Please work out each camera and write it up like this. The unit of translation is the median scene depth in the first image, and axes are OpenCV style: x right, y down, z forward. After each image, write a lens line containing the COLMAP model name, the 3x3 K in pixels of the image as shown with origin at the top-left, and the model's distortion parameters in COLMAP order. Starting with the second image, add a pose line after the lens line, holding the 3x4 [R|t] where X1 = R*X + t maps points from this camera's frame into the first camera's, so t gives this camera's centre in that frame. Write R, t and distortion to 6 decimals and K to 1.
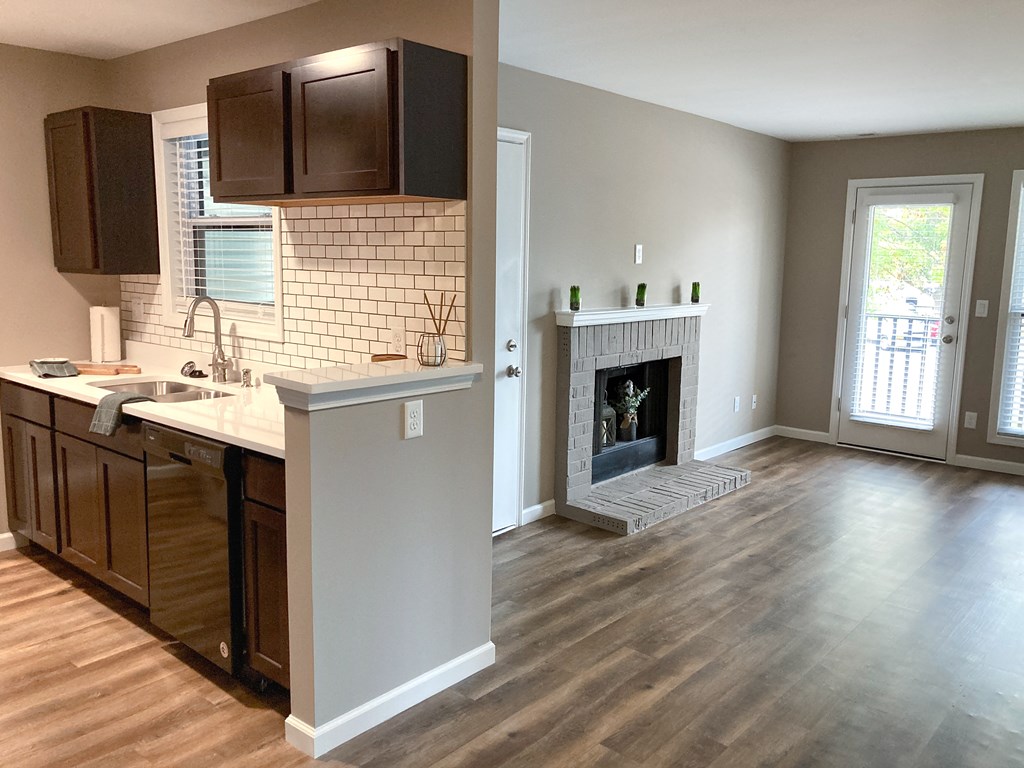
lens RADIAL K [[842.6, 0, 514.9], [0, 842.6, 372.3], [0, 0, 1]] dist [0.028238, -0.009517]
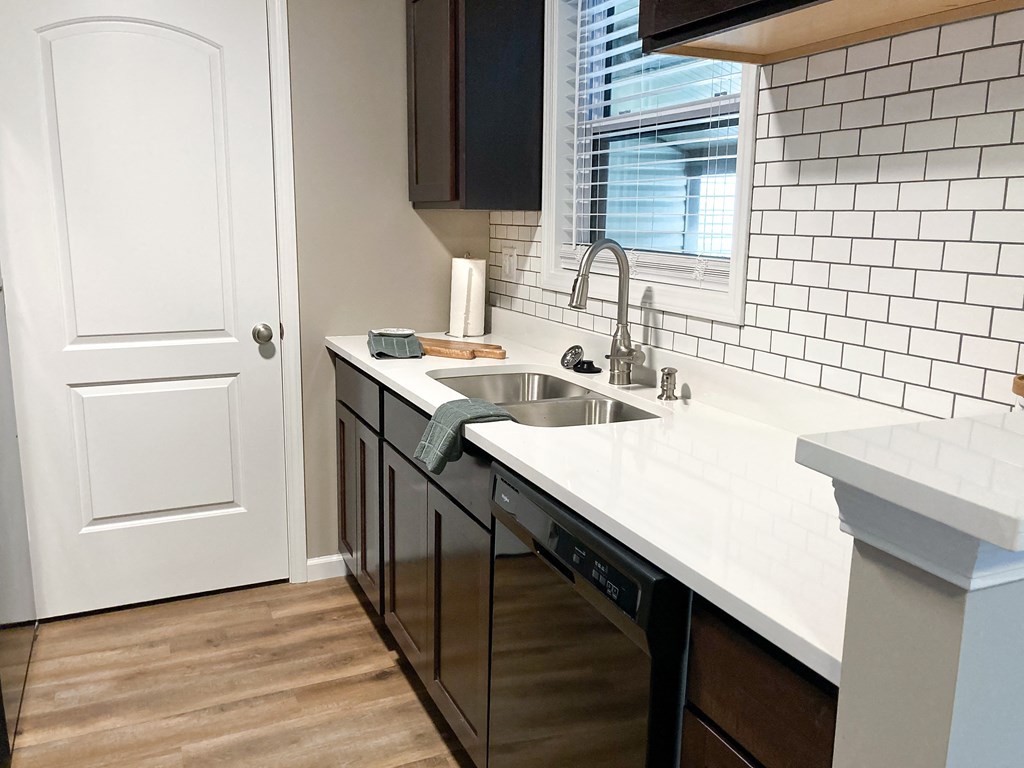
lens RADIAL K [[842.6, 0, 500.0], [0, 842.6, 366.2], [0, 0, 1]] dist [0.028238, -0.009517]
pose [[0.901589, 0.071832, -0.426588, -0.175943], [-0.059077, 0.997323, 0.043079, -0.022806], [0.428541, -0.013638, 0.903420, 0.432954]]
